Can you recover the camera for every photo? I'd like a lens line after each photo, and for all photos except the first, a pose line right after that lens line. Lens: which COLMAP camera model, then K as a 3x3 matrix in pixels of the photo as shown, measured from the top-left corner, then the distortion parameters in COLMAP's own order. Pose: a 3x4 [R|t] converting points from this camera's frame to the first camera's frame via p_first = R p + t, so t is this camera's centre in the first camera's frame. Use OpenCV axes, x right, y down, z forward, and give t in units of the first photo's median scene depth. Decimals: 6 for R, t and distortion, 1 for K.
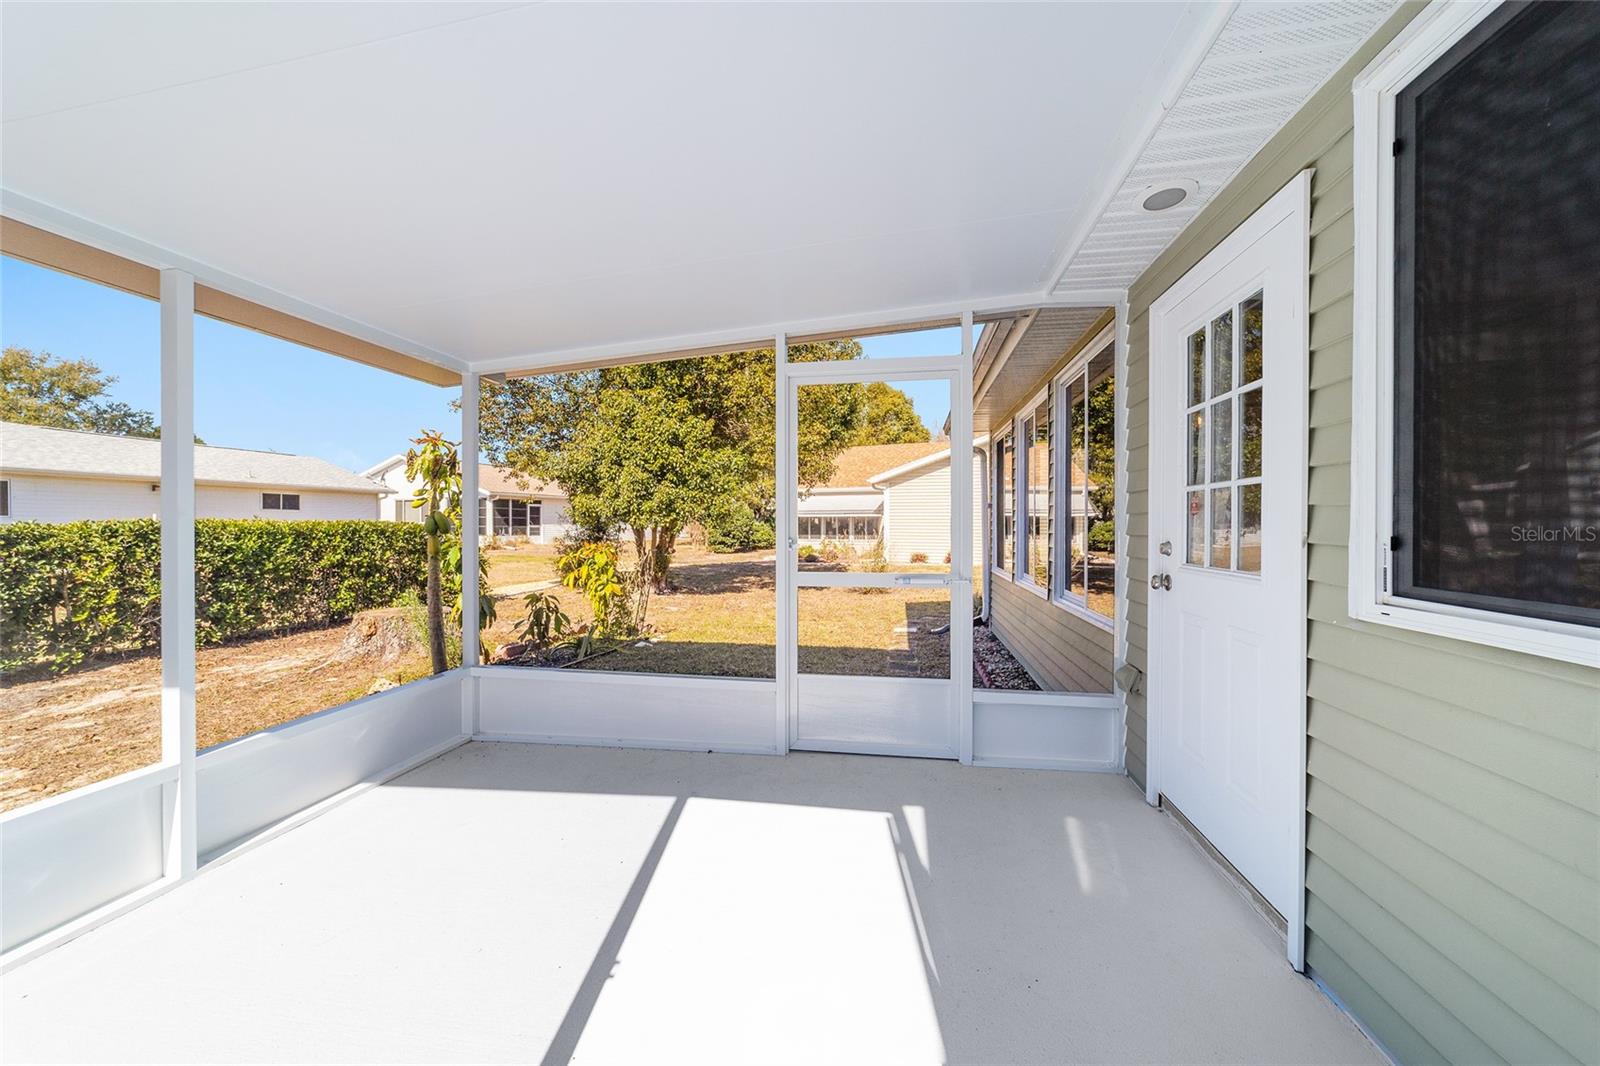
lens RADIAL K [[621.3, 0, 791.1], [0, 621.3, 523.0], [0, 0, 1]] dist [-0.018571, 0.007729]
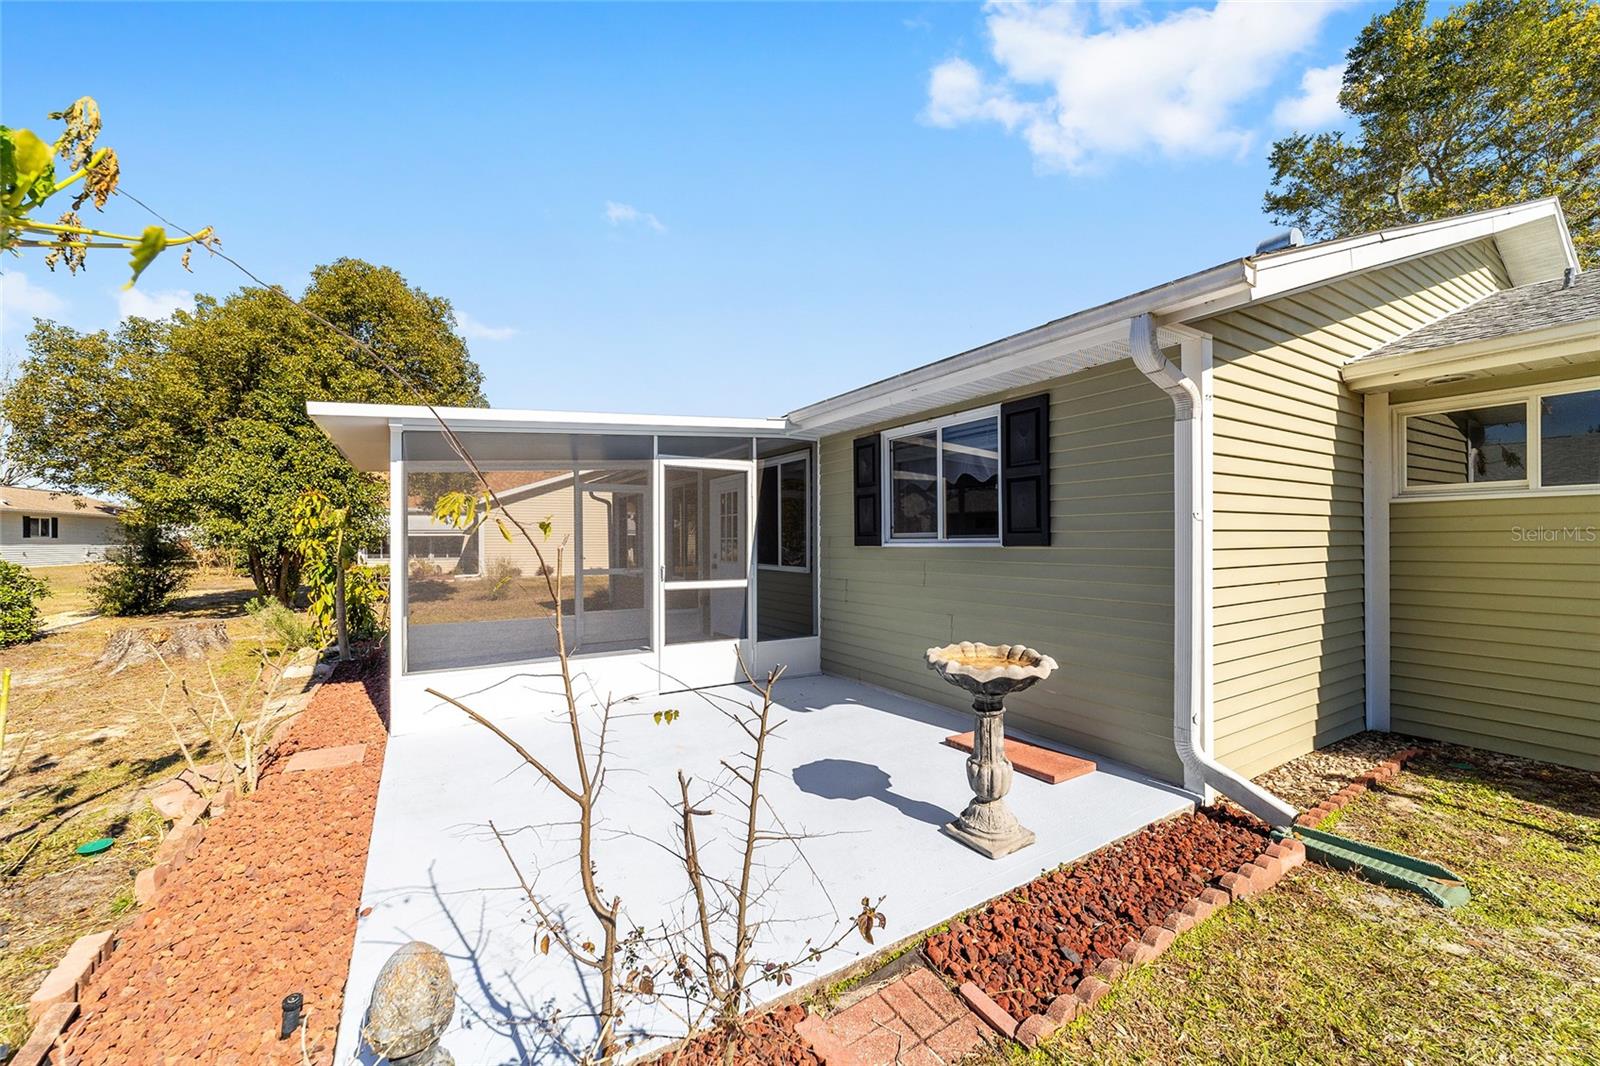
lens RADIAL K [[621.3, 0, 791.1], [0, 621.3, 523.0], [0, 0, 1]] dist [-0.018571, 0.007729]
pose [[0.758575, 0.022558, 0.651195, -0.290913], [-0.001895, 0.999473, -0.032415, -0.007028], [-0.651583, 0.023355, 0.758217, -0.416112]]
